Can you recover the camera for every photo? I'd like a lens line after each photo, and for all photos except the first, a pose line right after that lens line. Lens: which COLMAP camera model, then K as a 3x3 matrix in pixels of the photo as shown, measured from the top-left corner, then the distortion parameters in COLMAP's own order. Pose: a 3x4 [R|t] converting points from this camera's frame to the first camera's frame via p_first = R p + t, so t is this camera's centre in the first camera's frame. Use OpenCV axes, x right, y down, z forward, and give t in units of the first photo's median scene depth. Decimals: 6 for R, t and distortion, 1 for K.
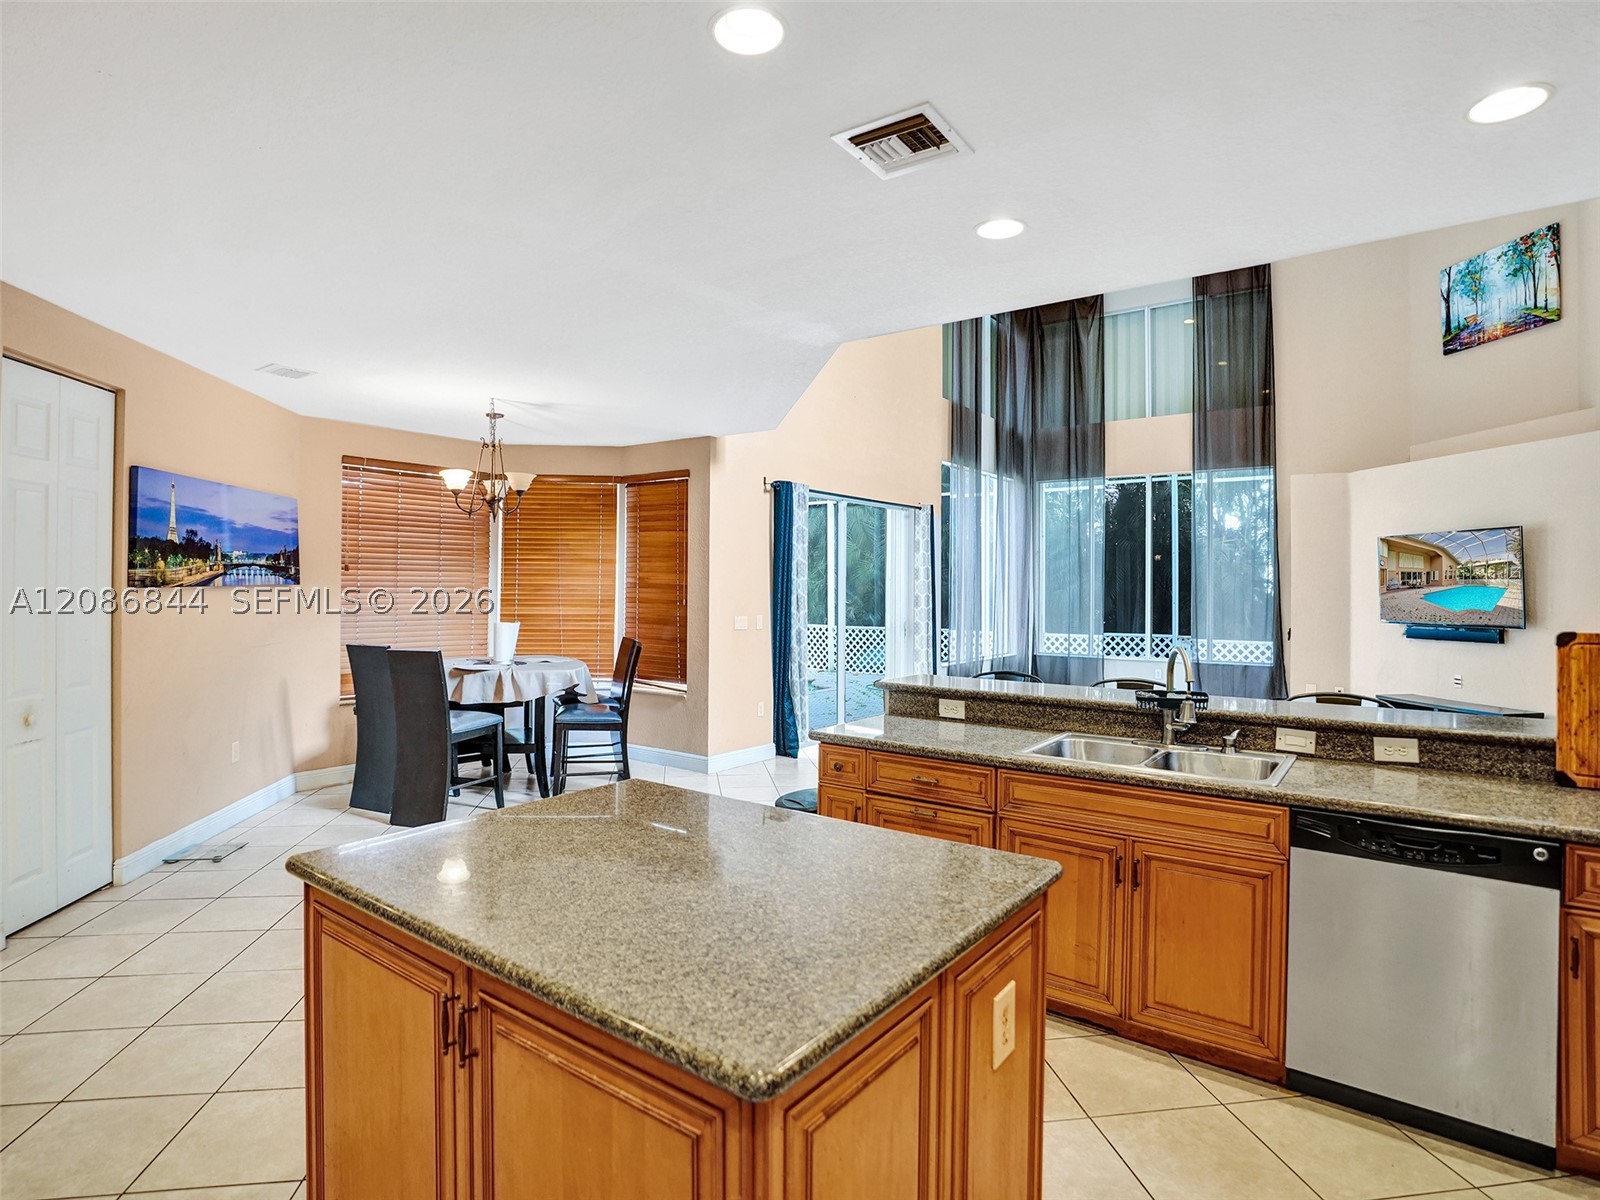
lens RADIAL K [[883.2, 0, 836.3], [0, 883.2, 599.8], [0, 0, 1]] dist [-0.002001, -0.000420]
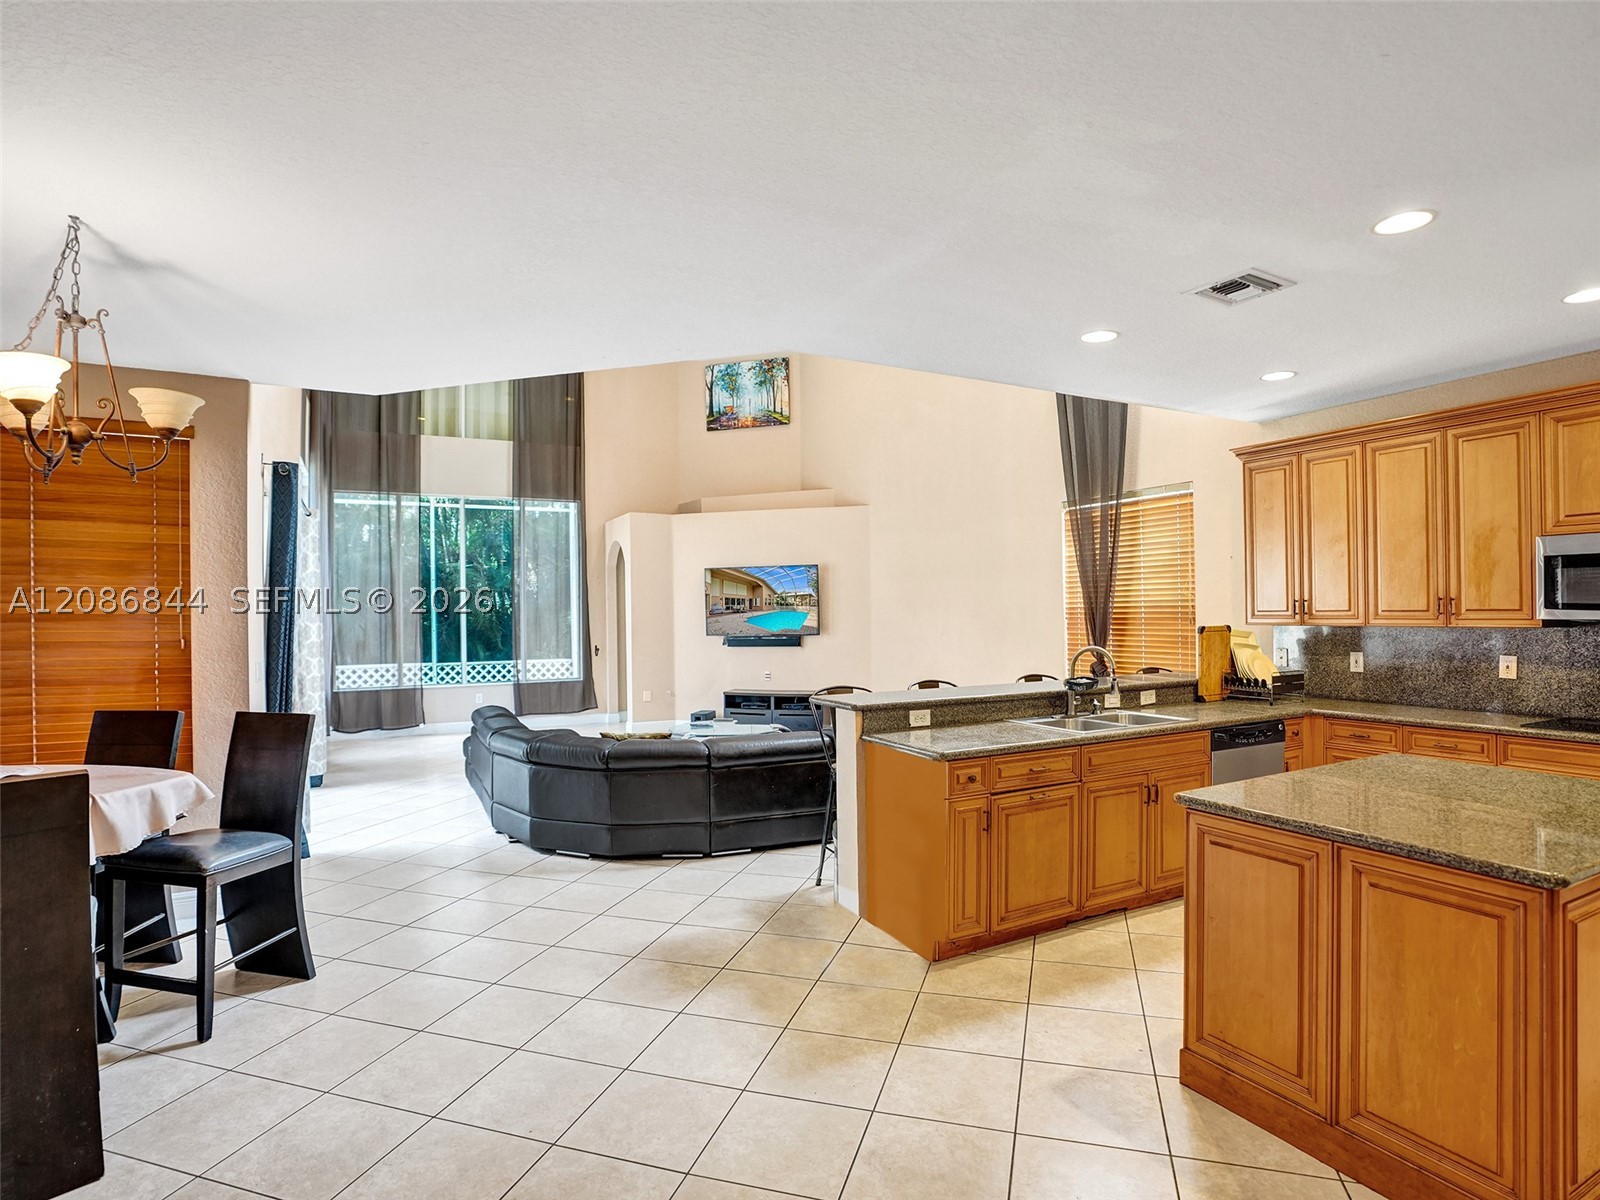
lens RADIAL K [[883.2, 0, 836.3], [0, 883.2, 599.8], [0, 0, 1]] dist [-0.002001, -0.000420]
pose [[0.441445, -0.006361, 0.897266, -0.437931], [0.031605, 0.999465, -0.008464, -0.010351], [-0.896732, 0.032095, 0.441410, 0.278352]]
